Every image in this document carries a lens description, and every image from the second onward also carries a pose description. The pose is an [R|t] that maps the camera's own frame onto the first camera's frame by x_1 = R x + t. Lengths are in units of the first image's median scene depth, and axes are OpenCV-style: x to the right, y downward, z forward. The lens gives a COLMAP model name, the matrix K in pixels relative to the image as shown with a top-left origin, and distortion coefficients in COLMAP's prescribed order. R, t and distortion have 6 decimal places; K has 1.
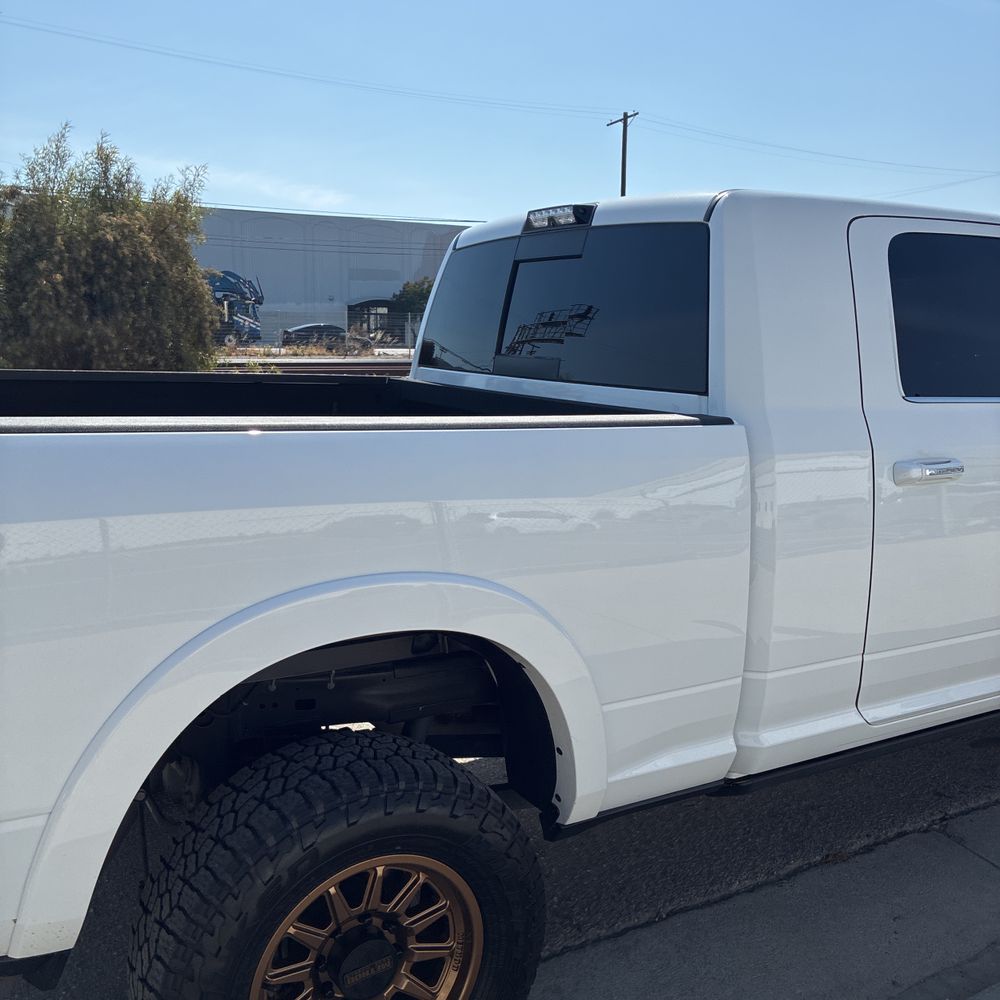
lens RADIAL K [[1011.5, 0, 496.8], [0, 1011.5, 502.7], [0, 0, 1]] dist [0.022842, 0.000000]
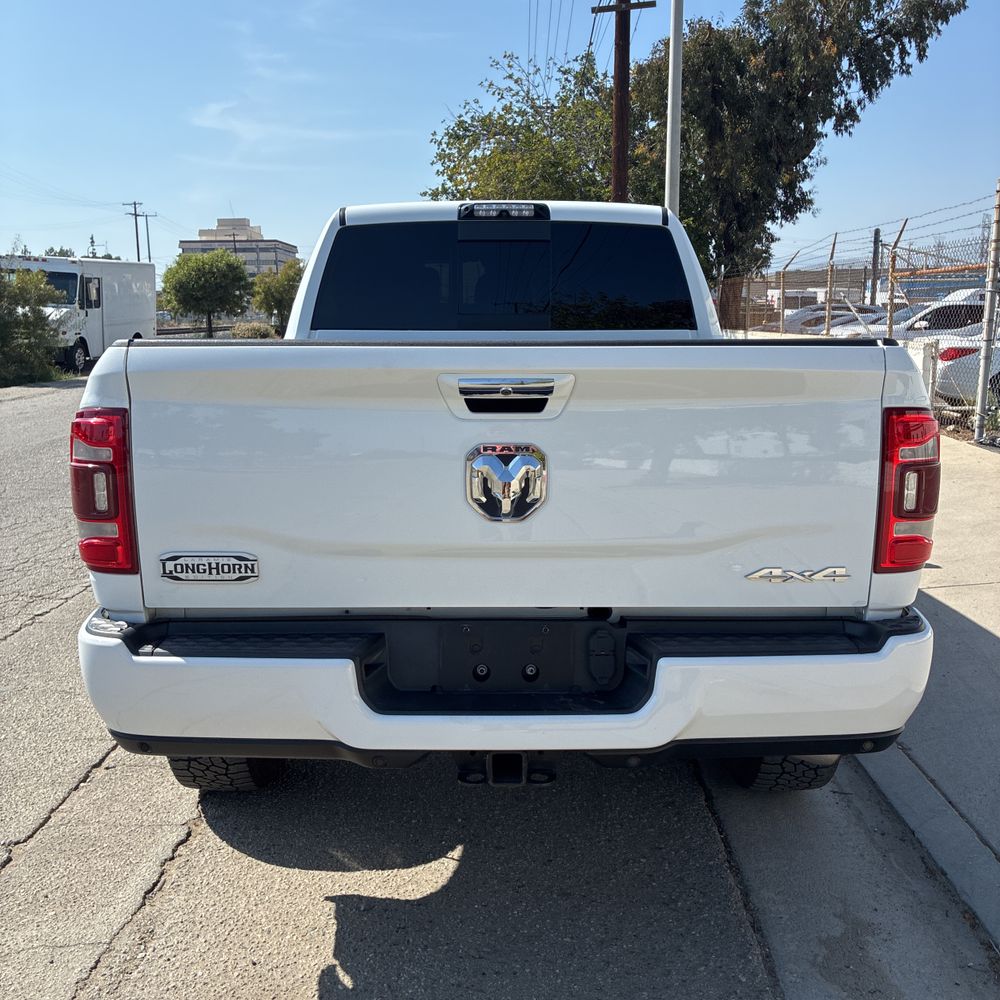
lens RADIAL K [[1011.5, 0, 507.0], [0, 1011.5, 495.5], [0, 0, 1]] dist [0.022842, 0.000000]
pose [[0.507821, -0.167391, 0.845043, -1.149326], [0.160396, 0.982159, 0.098163, -0.040068], [-0.846399, 0.085692, 0.525610, 0.320050]]
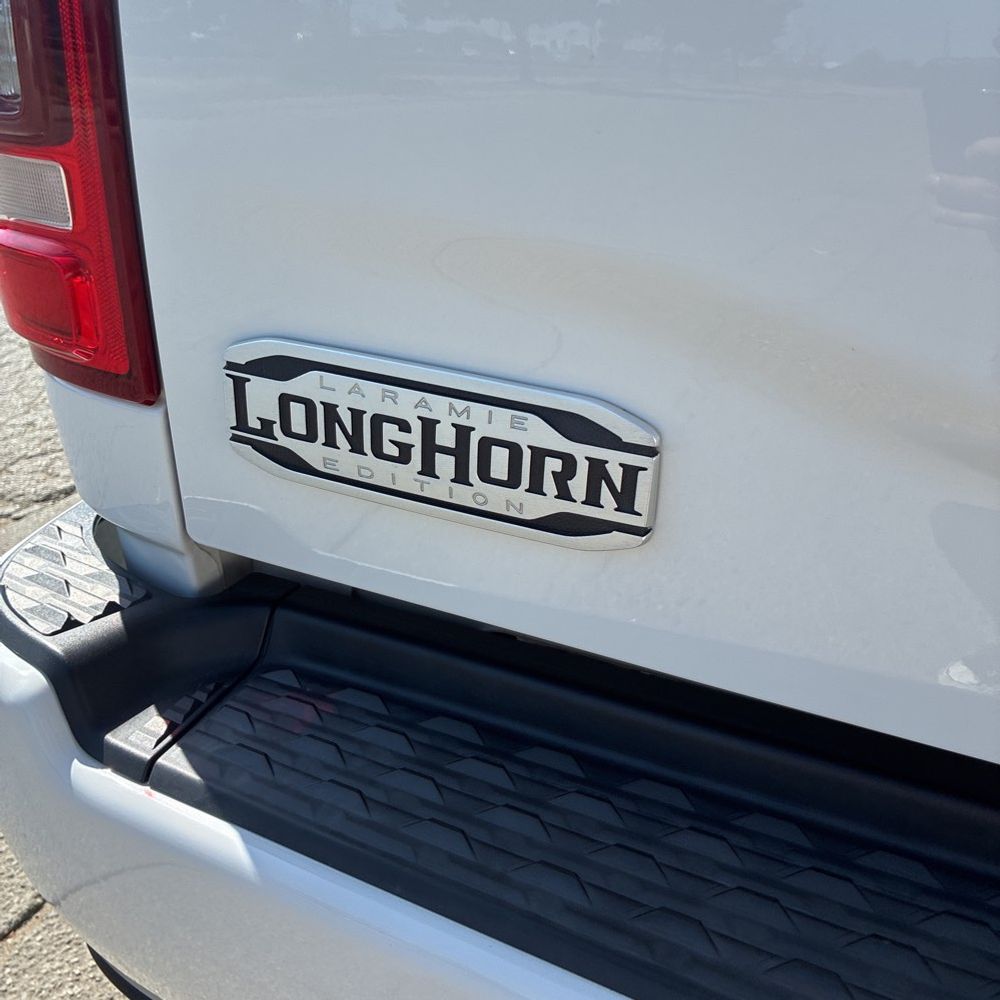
lens RADIAL K [[1011.5, 0, 506.5], [0, 1011.5, 503.1], [0, 0, 1]] dist [0.022842, 0.000000]
pose [[0.794414, -0.208843, 0.570342, -0.736631], [0.052535, 0.959134, 0.278033, 0.014877], [-0.605100, -0.190910, 0.772921, 0.755827]]
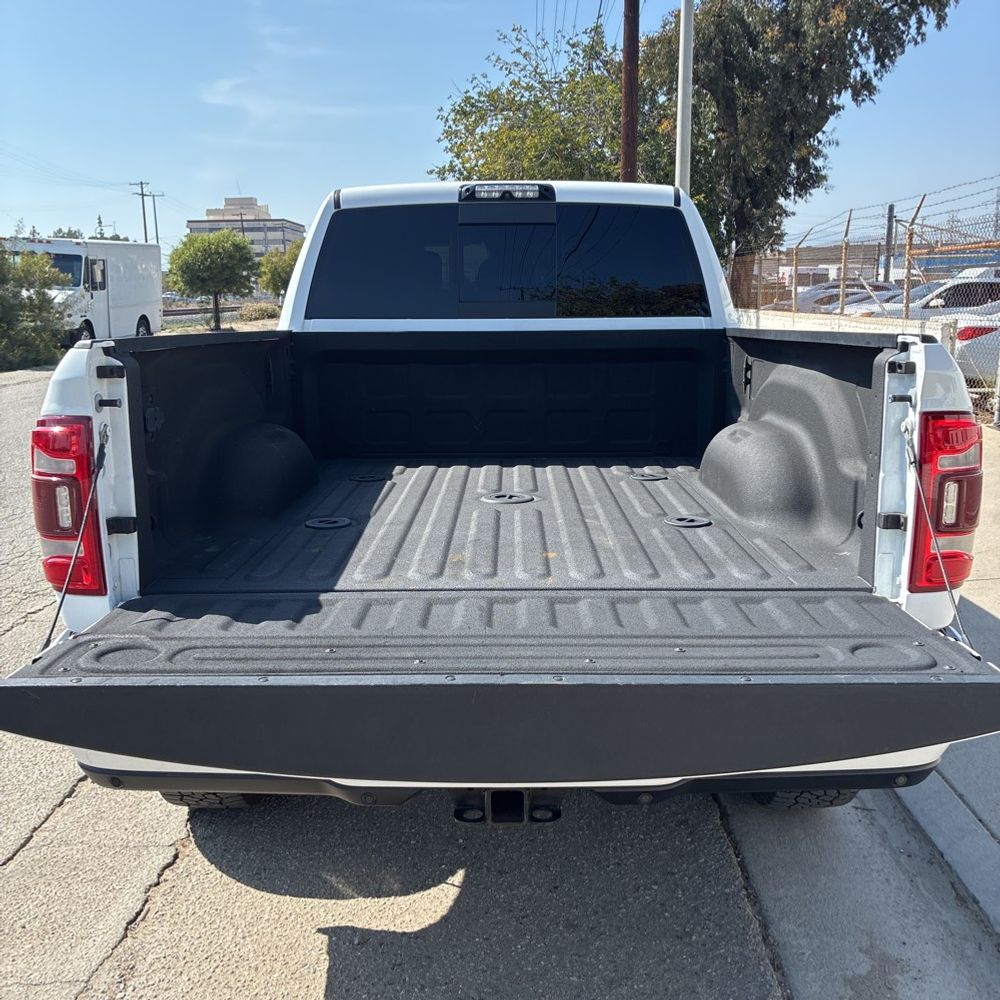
lens RADIAL K [[1011.5, 0, 505.1], [0, 1011.5, 500.2], [0, 0, 1]] dist [0.022842, 0.000000]
pose [[0.516688, -0.190214, 0.834776, -1.090594], [0.165225, 0.978833, 0.120773, -0.054760], [-0.840080, 0.075524, 0.537180, 0.344710]]
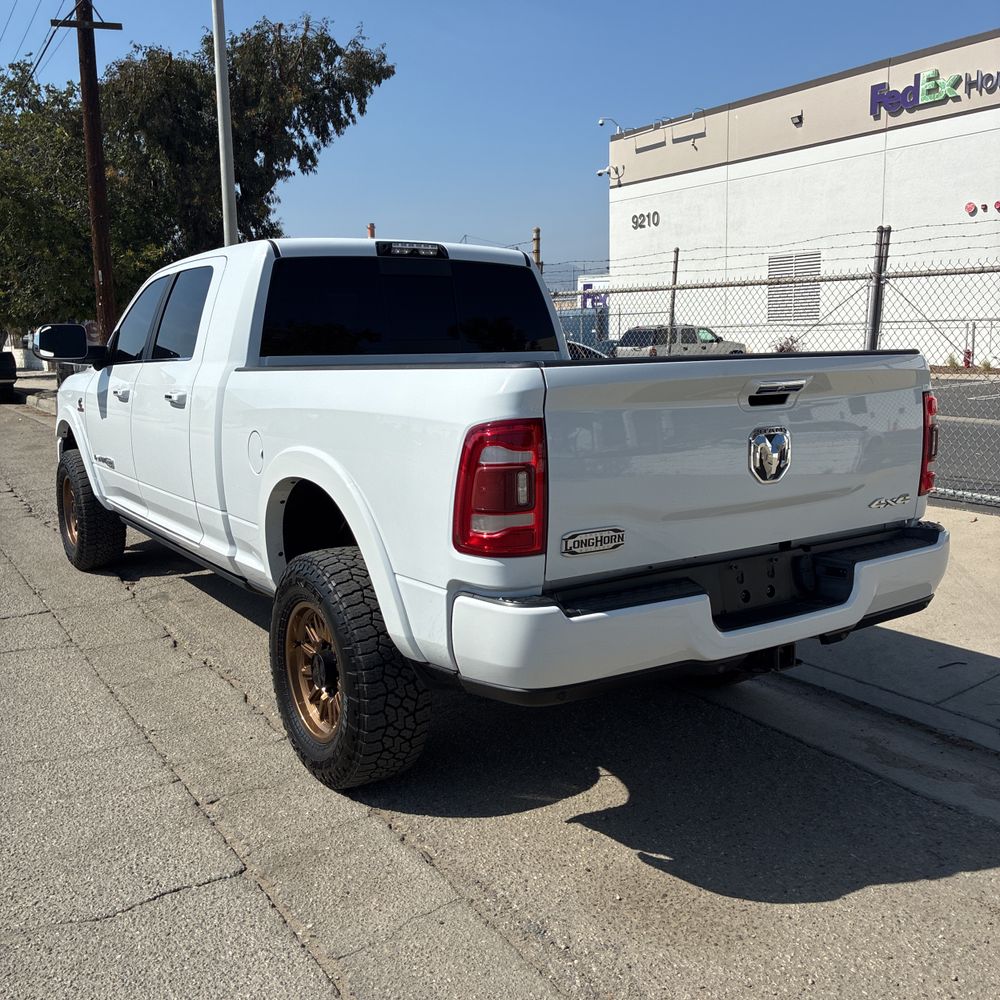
lens RADIAL K [[1011.5, 0, 507.4], [0, 1011.5, 477.7], [0, 0, 1]] dist [0.022842, 0.000000]
pose [[-0.050245, -0.153569, 0.986860, -1.530265], [0.186217, 0.969340, 0.160324, -0.165648], [-0.981223, 0.191826, -0.020108, 0.960899]]
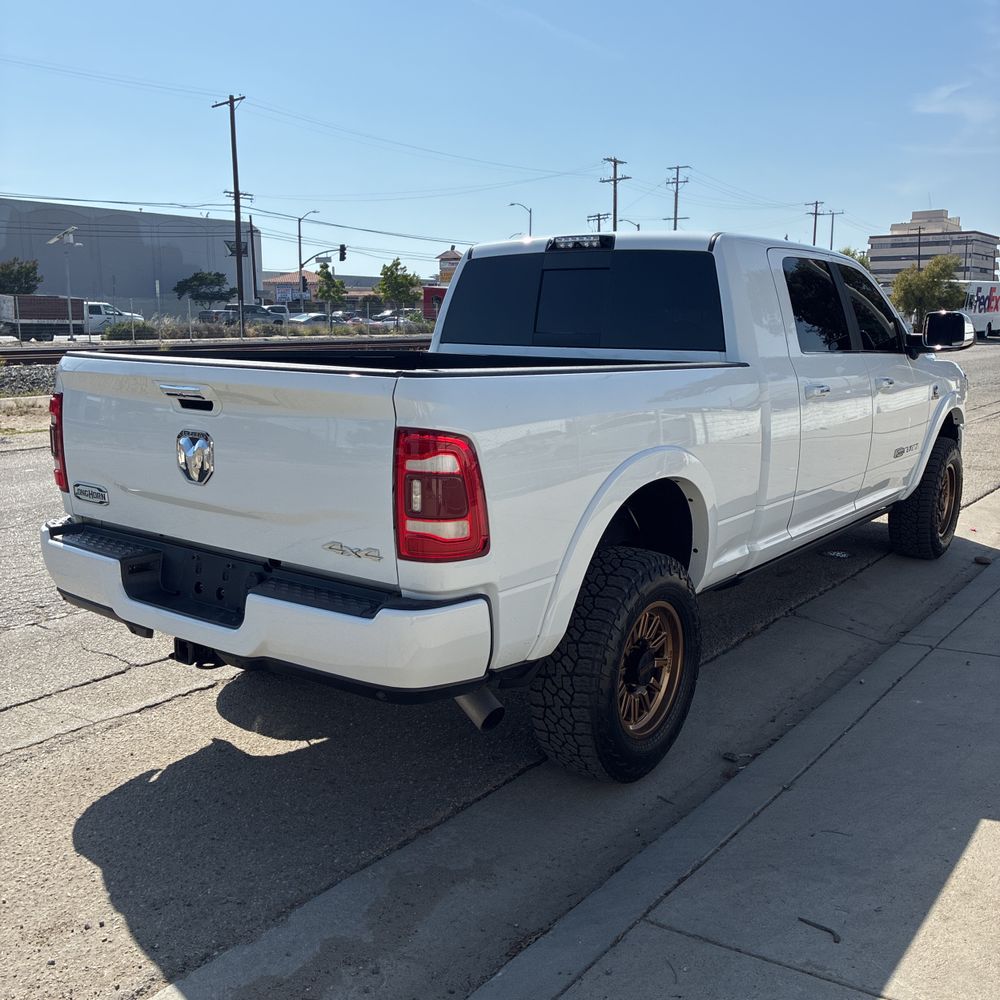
lens RADIAL K [[1011.5, 0, 502.8], [0, 1011.5, 493.2], [0, 0, 1]] dist [0.022842, 0.000000]
pose [[0.921609, -0.079089, 0.379975, -0.666439], [0.076364, 0.996831, 0.022268, 0.056161], [-0.380532, 0.008494, 0.924729, -0.378436]]
